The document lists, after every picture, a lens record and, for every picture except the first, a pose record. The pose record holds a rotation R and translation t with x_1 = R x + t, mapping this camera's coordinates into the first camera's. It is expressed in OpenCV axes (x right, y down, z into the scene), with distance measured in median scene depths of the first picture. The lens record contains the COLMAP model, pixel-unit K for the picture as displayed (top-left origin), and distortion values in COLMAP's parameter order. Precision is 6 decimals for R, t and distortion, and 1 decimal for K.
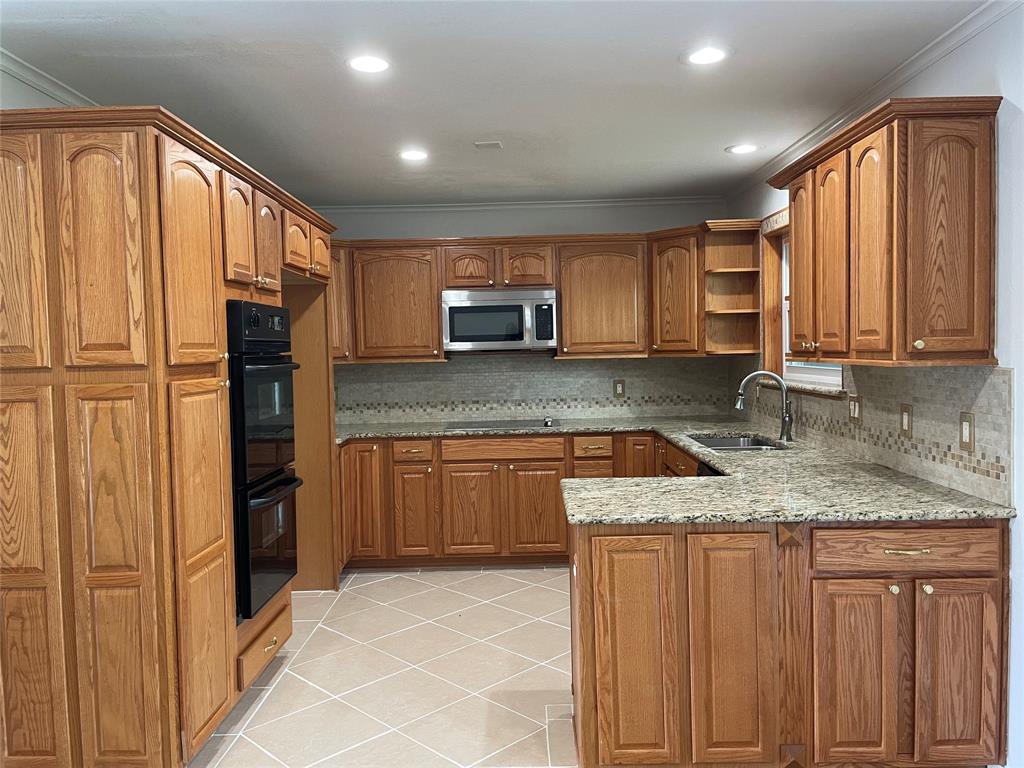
lens RADIAL K [[777.4, 0, 511.7], [0, 777.4, 379.6], [0, 0, 1]] dist [0.099183, -0.121360]
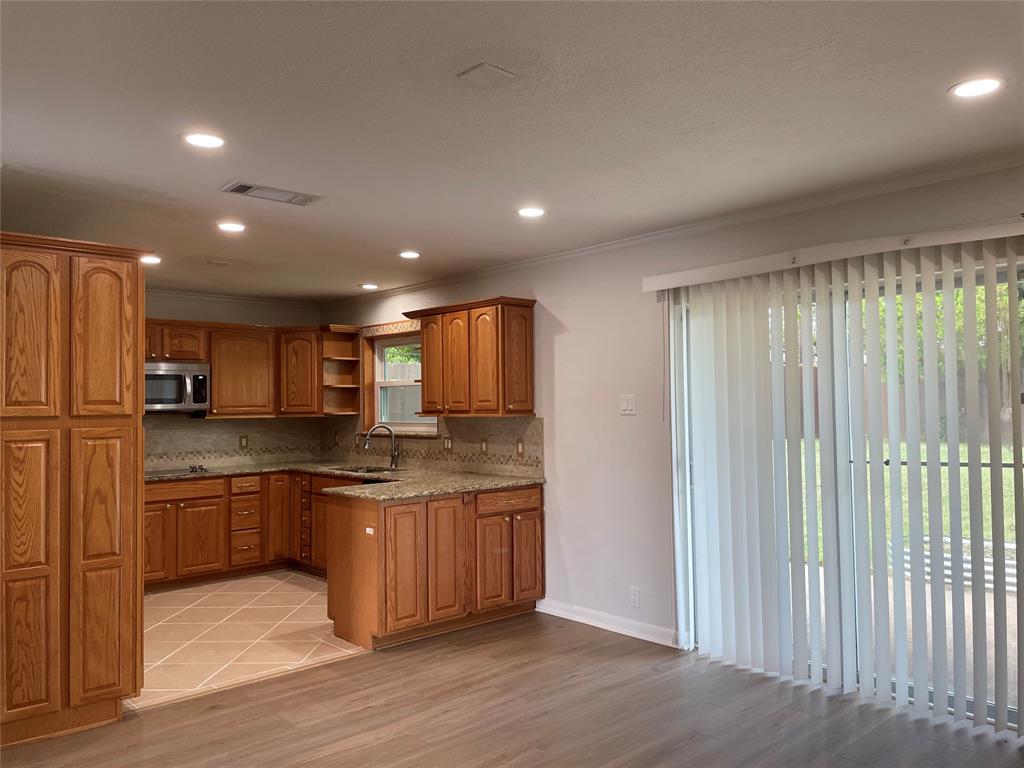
lens RADIAL K [[777.4, 0, 511.7], [0, 777.4, 379.6], [0, 0, 1]] dist [0.099183, -0.121360]
pose [[0.736498, 0.035085, 0.675529, -0.918224], [0.025338, 0.996522, -0.079381, 0.050535], [-0.675965, 0.075581, 0.733047, -0.575242]]
